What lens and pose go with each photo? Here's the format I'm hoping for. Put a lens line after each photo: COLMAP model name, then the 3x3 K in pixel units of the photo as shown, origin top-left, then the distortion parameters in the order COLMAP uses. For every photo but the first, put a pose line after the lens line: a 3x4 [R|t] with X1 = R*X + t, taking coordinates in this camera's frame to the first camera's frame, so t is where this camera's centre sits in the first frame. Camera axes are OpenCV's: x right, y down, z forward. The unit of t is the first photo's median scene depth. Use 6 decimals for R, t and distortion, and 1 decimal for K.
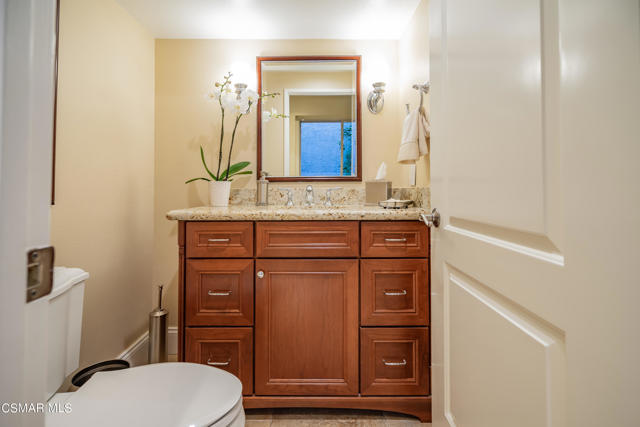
lens RADIAL K [[307.8, 0, 321.4], [0, 307.8, 192.0], [0, 0, 1]] dist [-0.001241, 0.000104]
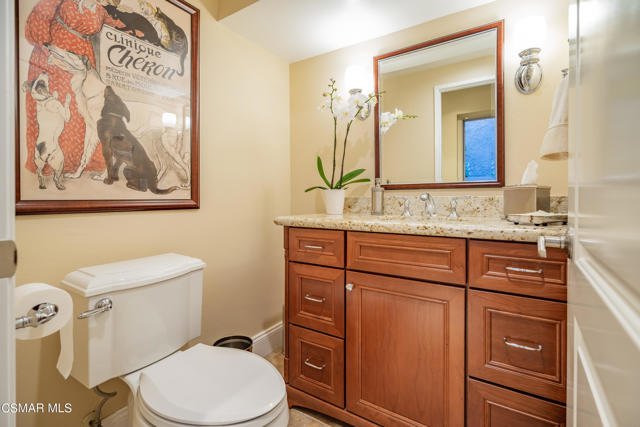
lens RADIAL K [[302.8, 0, 319.3], [0, 302.8, 207.2], [0, 0, 1]] dist [0.000841, 0.000306]
pose [[0.830064, 0.019021, -0.557344, 0.233437], [-0.007257, 0.999702, 0.023309, 0.000527], [0.557621, -0.015304, 0.829955, 0.170282]]
